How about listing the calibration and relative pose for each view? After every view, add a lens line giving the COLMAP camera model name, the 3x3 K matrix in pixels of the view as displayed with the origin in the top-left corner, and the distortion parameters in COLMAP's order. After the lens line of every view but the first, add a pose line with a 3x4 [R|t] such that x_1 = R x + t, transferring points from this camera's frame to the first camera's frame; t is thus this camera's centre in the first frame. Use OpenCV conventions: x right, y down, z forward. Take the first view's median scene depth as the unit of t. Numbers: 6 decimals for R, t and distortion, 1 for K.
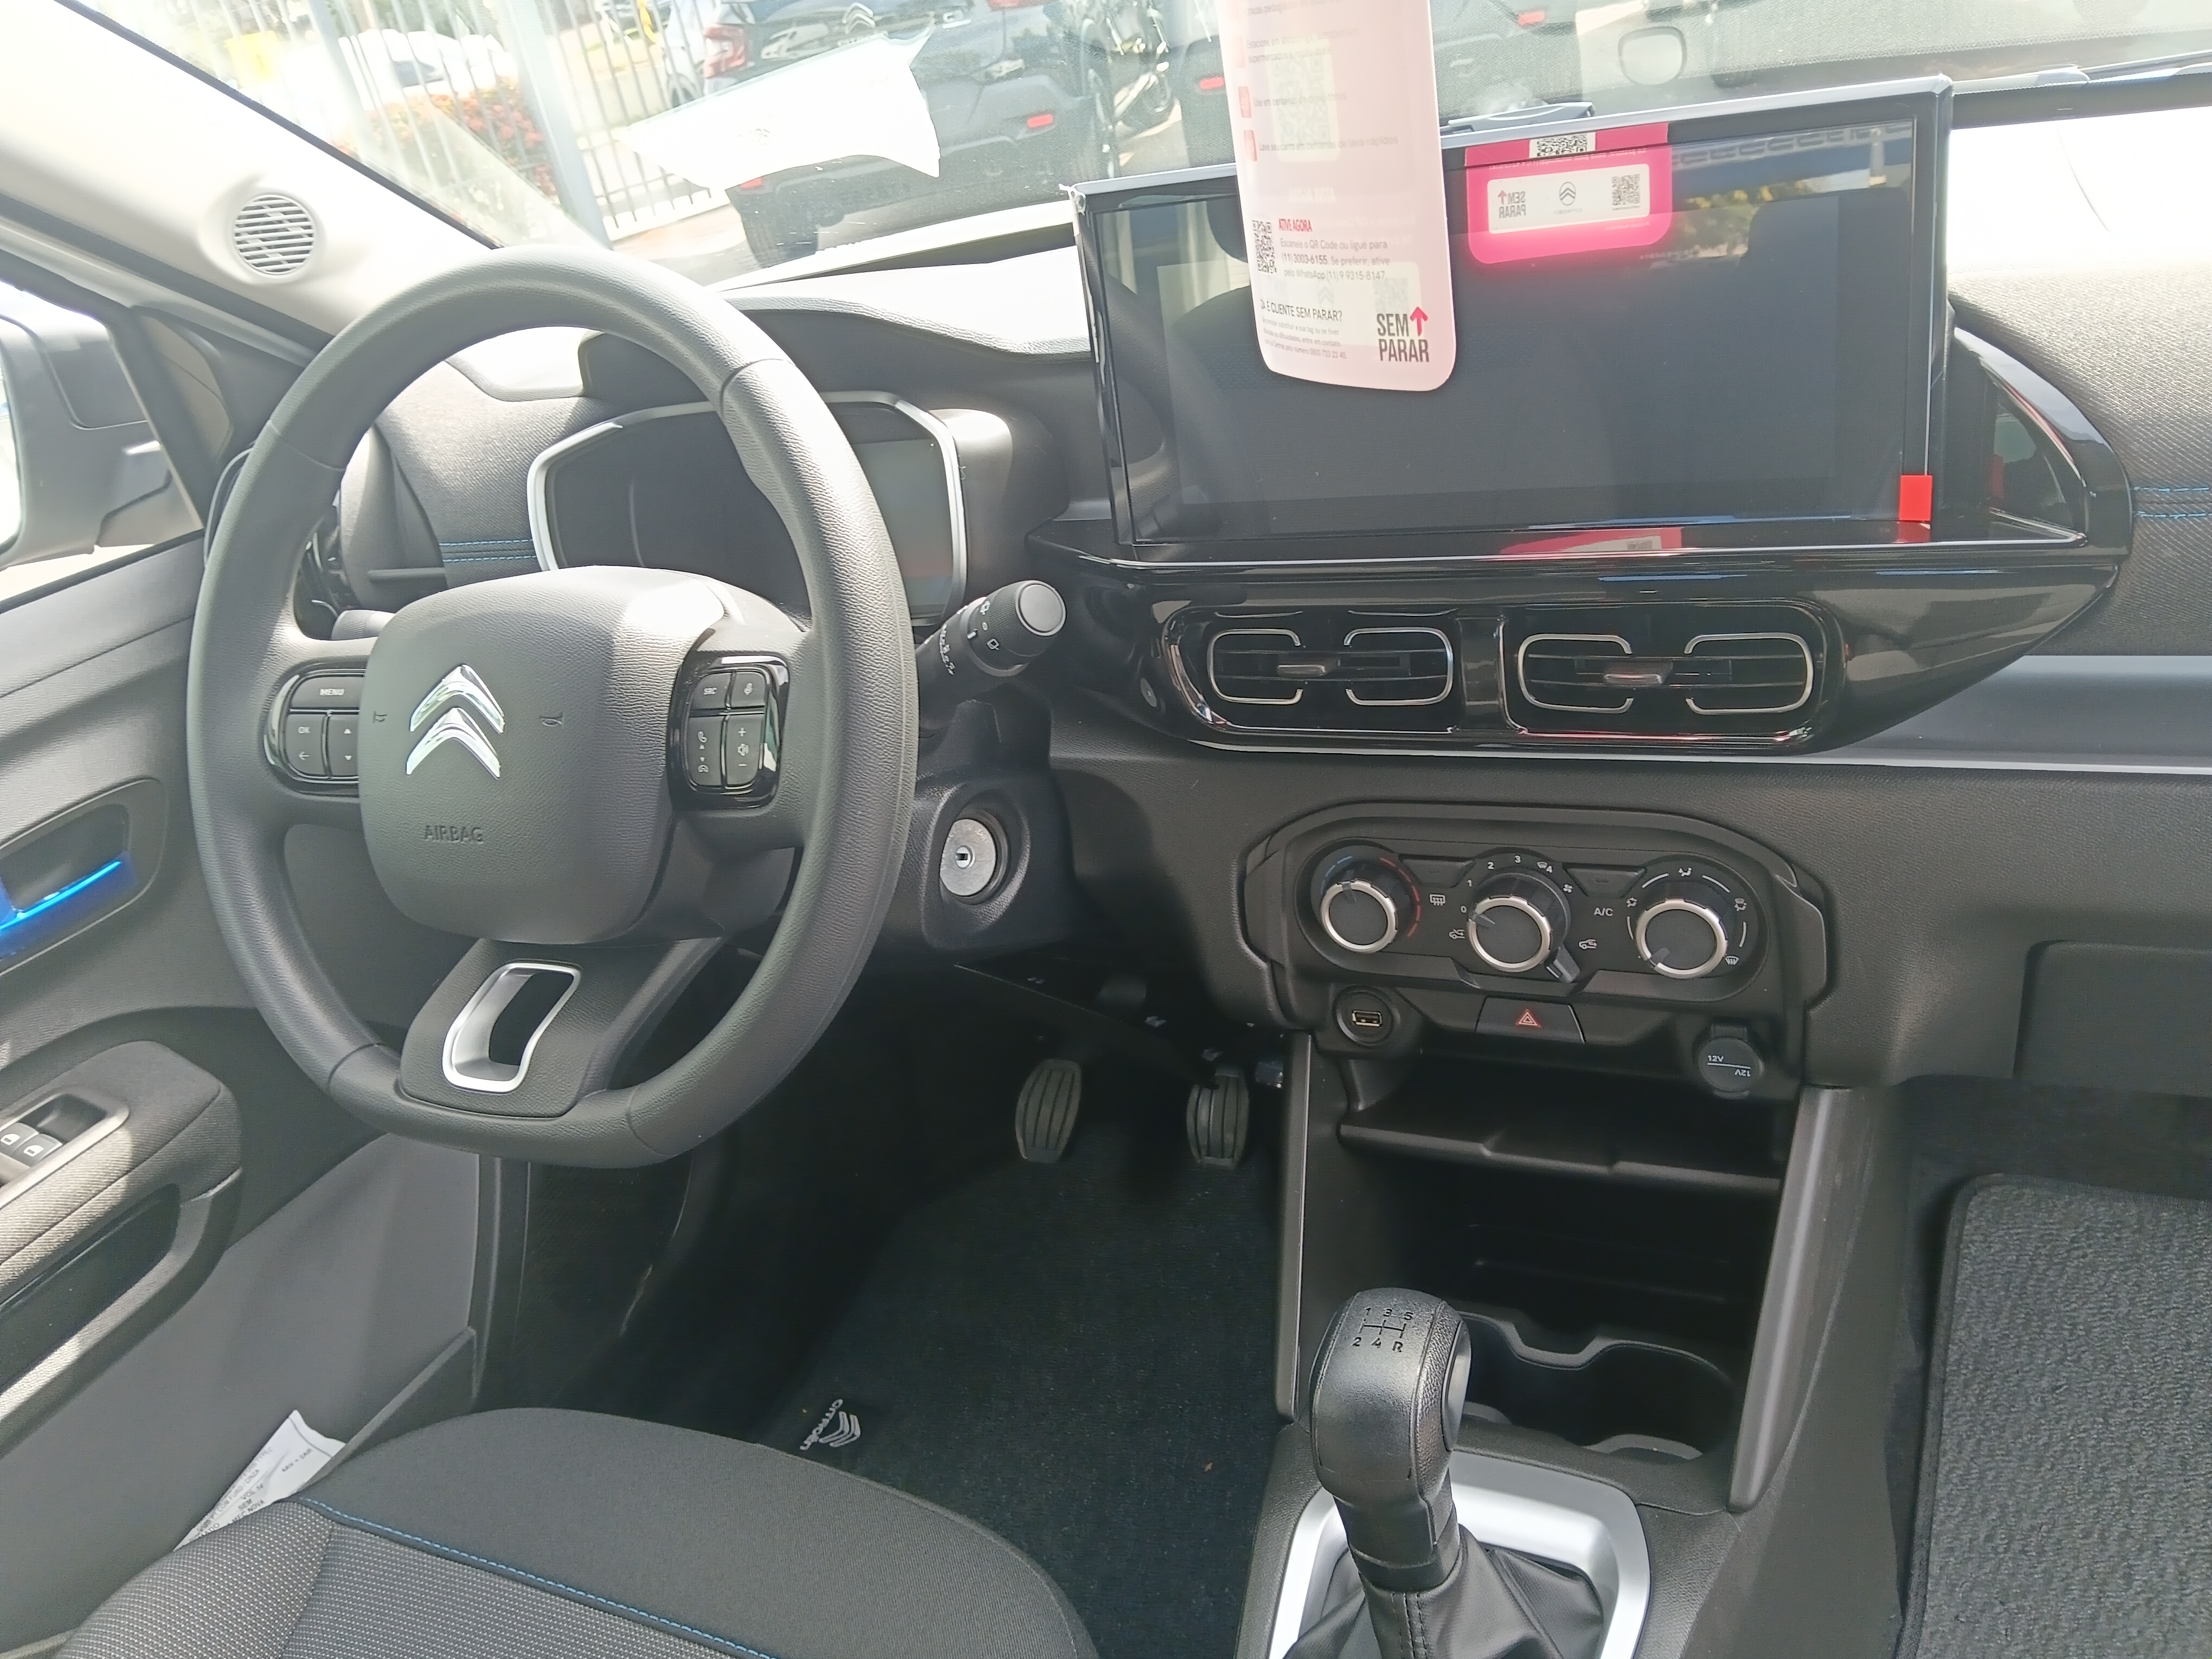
lens RADIAL K [[1723.2, 0, 1106.0], [0, 1723.2, 829.5], [0, 0, 1]] dist [0.002249, -0.056557]
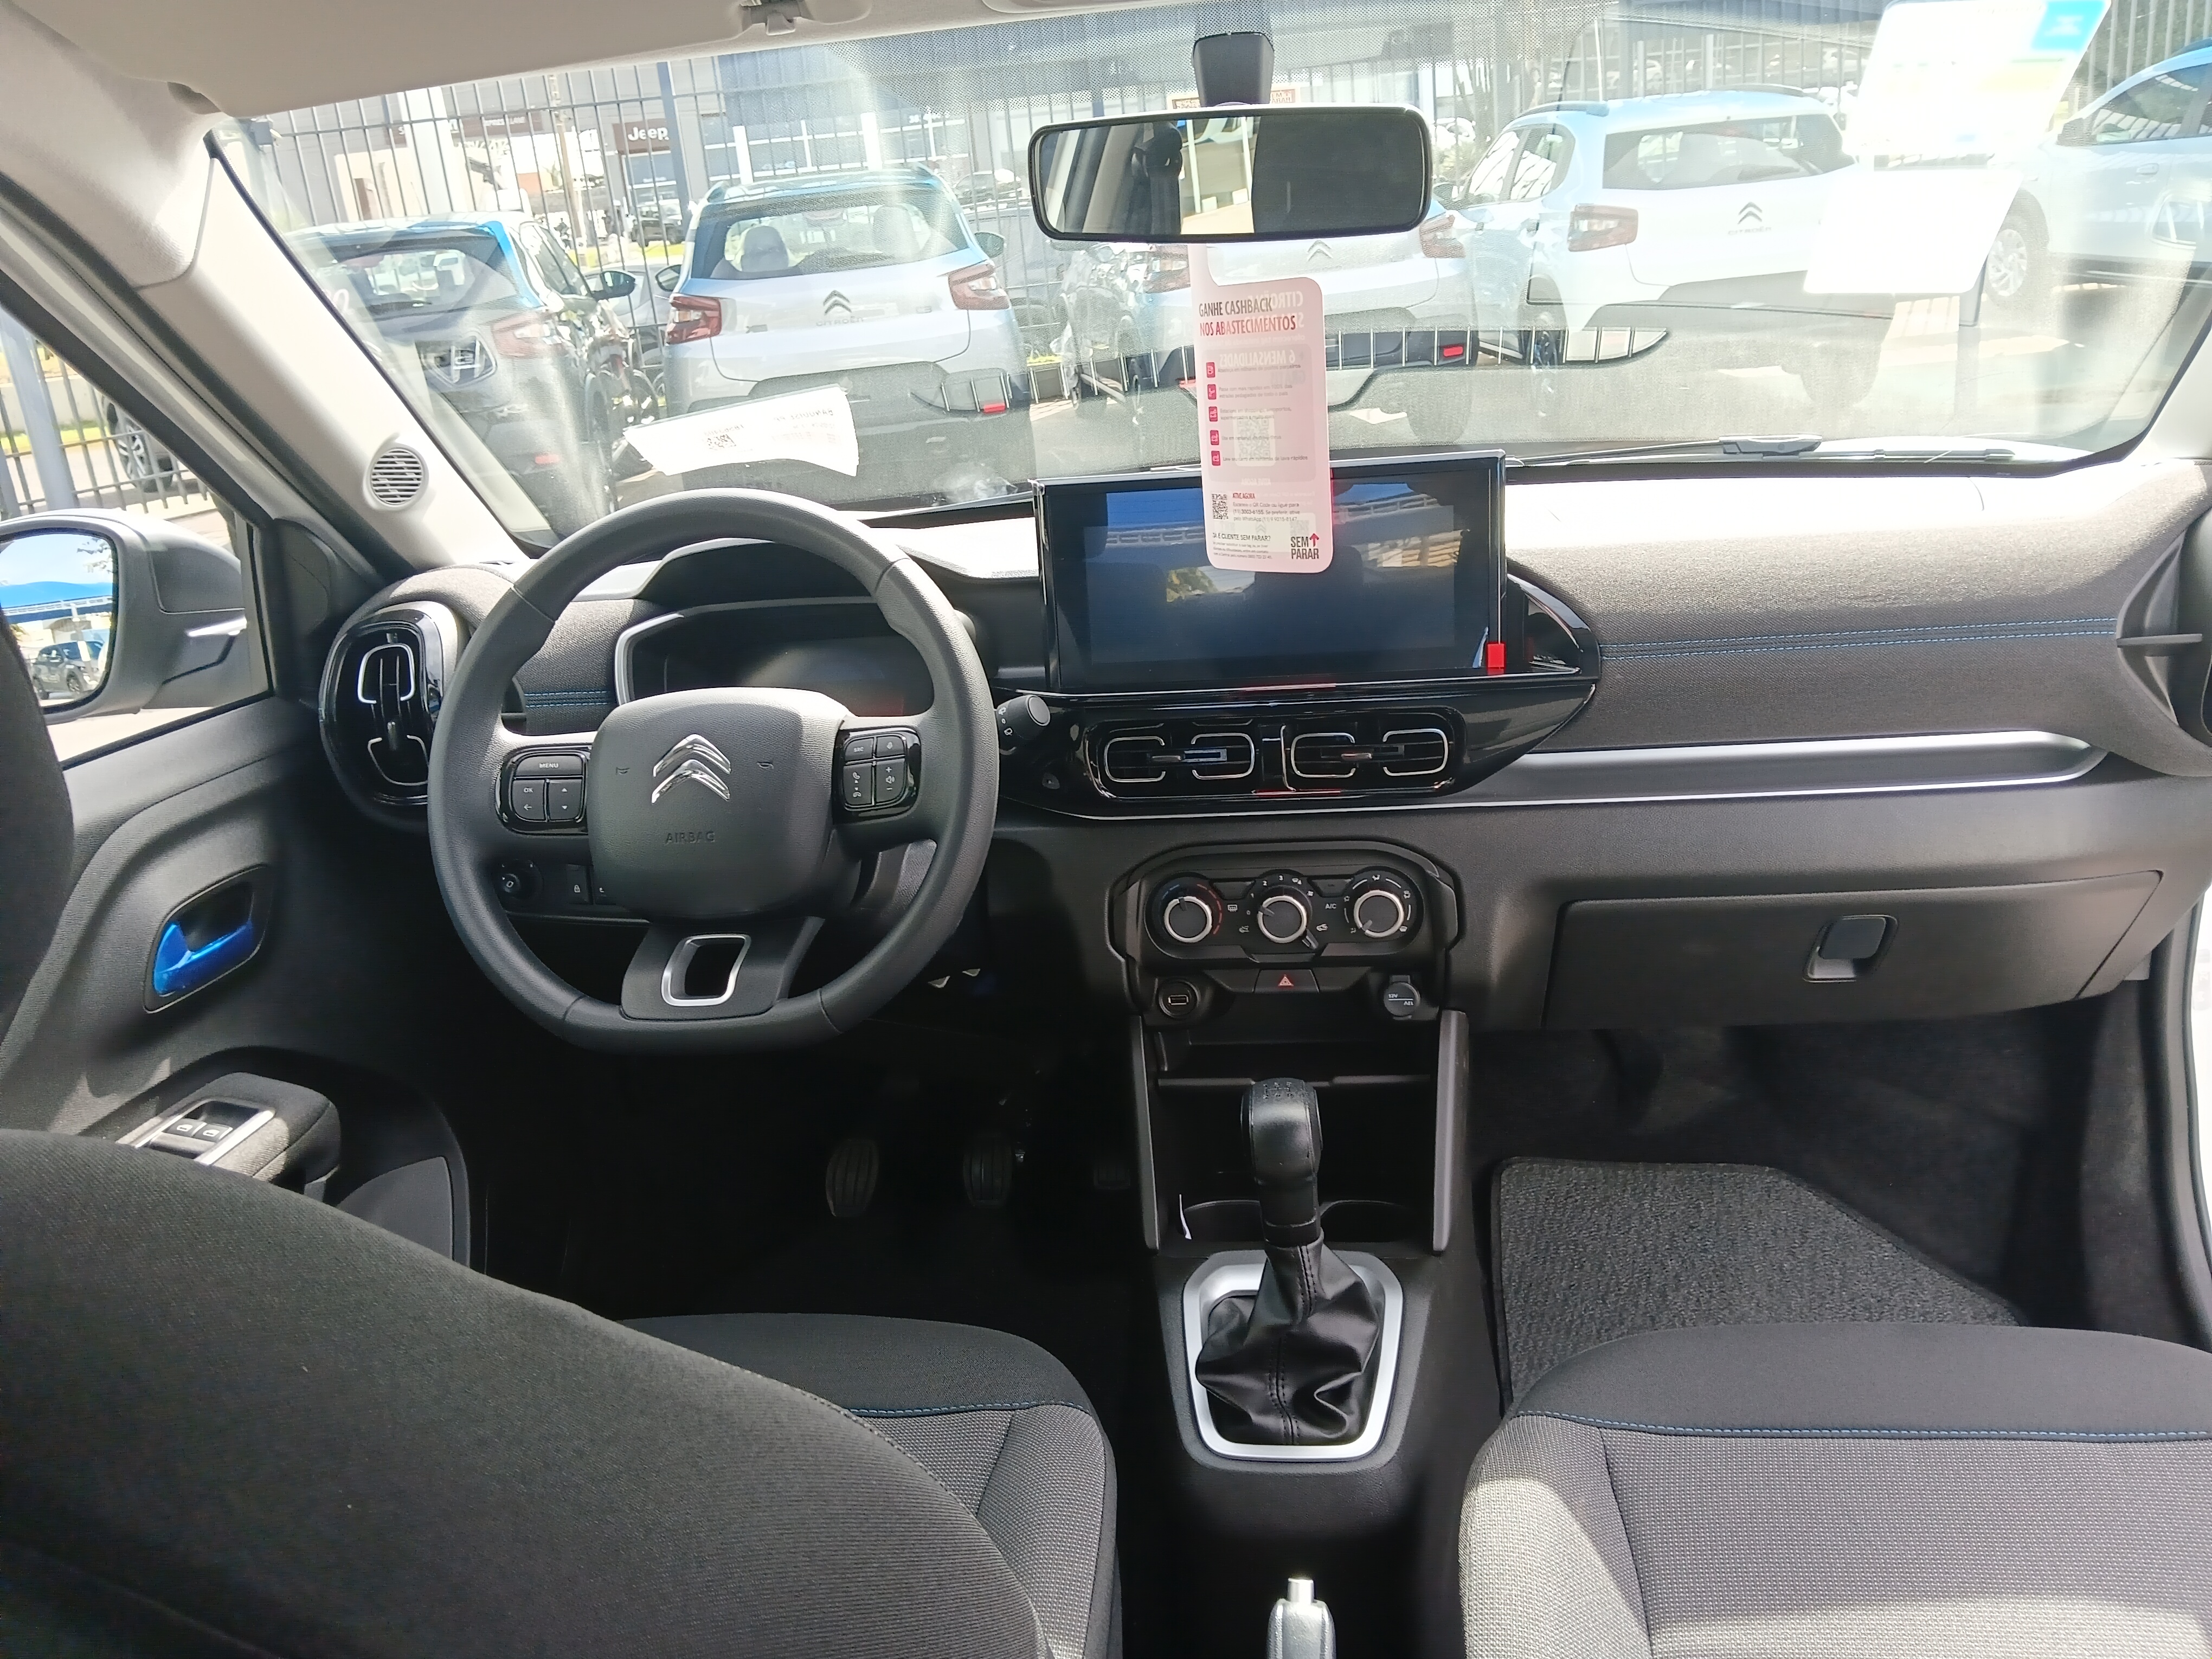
lens RADIAL K [[1678.1, 0, 1117.6], [0, 1678.1, 826.3], [0, 0, 1]] dist [0.058980, -0.170328]
pose [[0.948483, 0.007628, 0.316736, -0.414615], [0.053215, 0.981672, -0.182995, 0.247823], [-0.312327, 0.190423, 0.930694, -0.471354]]
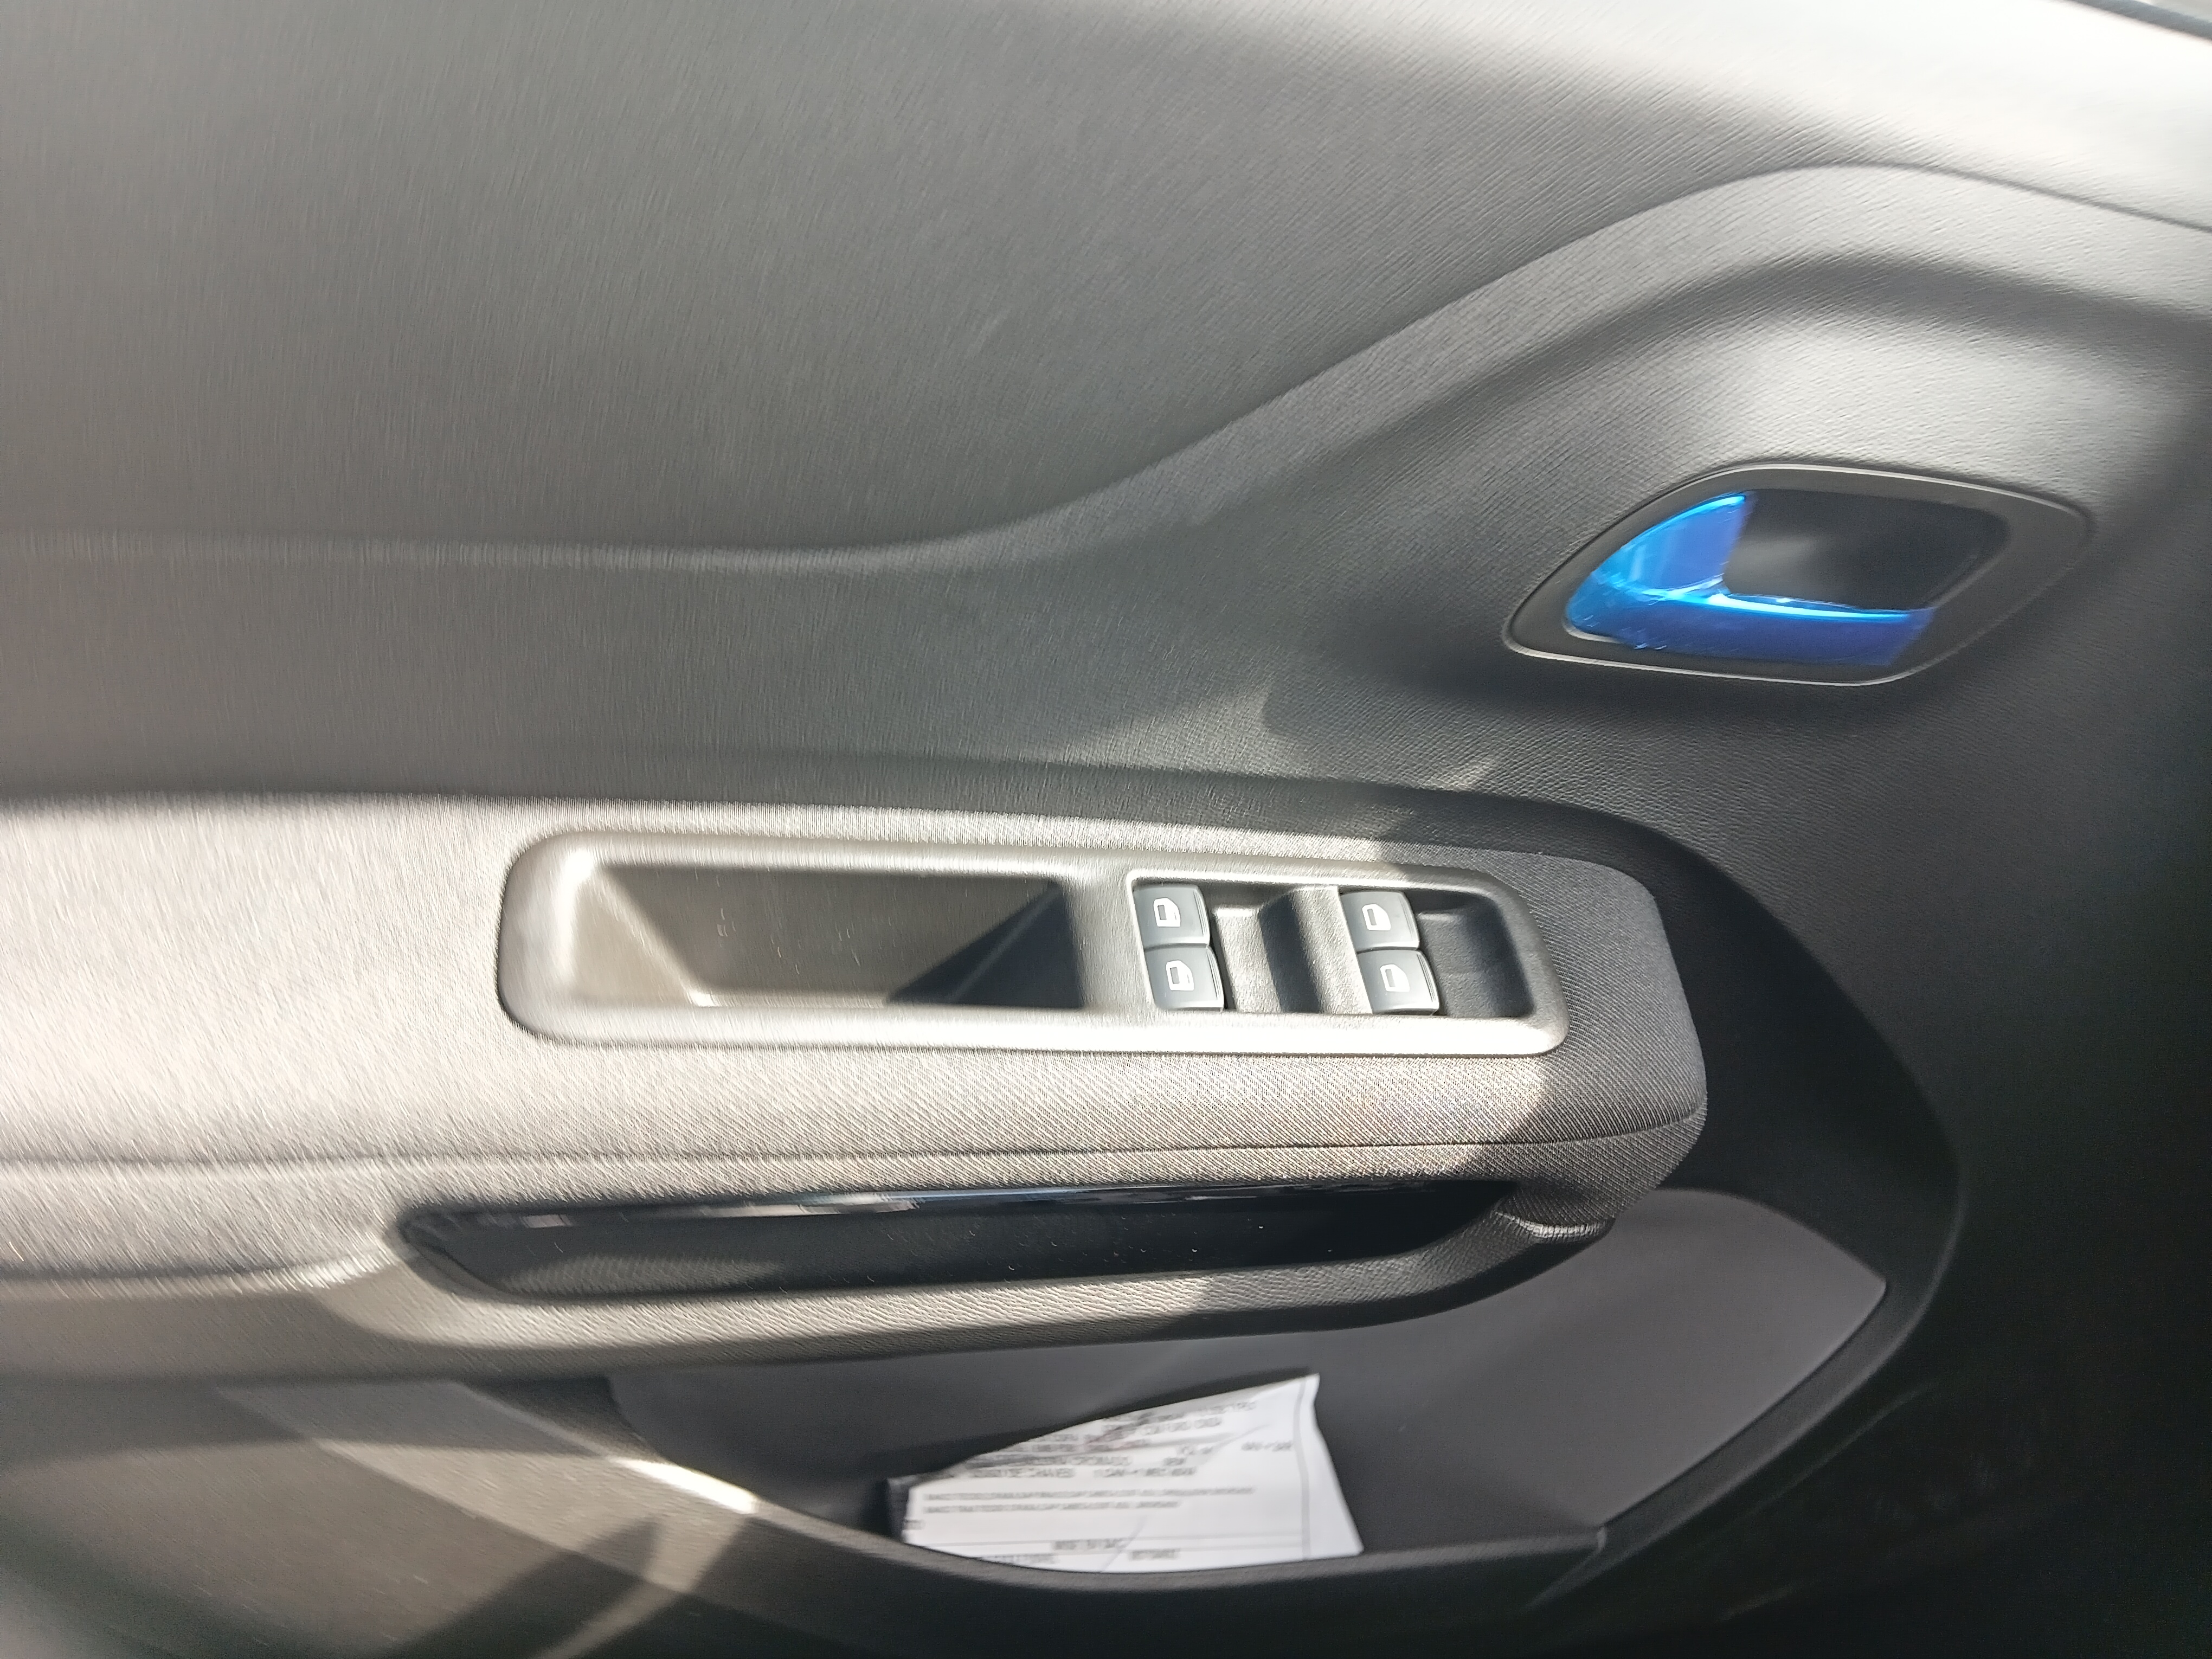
lens RADIAL K [[1723.2, 0, 1106.0], [0, 1723.2, 829.5], [0, 0, 1]] dist [0.002249, -0.056557]
pose [[0.566138, 0.699107, -0.436735, -0.525662], [-0.618285, 0.710545, 0.335929, 0.042484], [0.545170, 0.079845, 0.834514, 0.570399]]
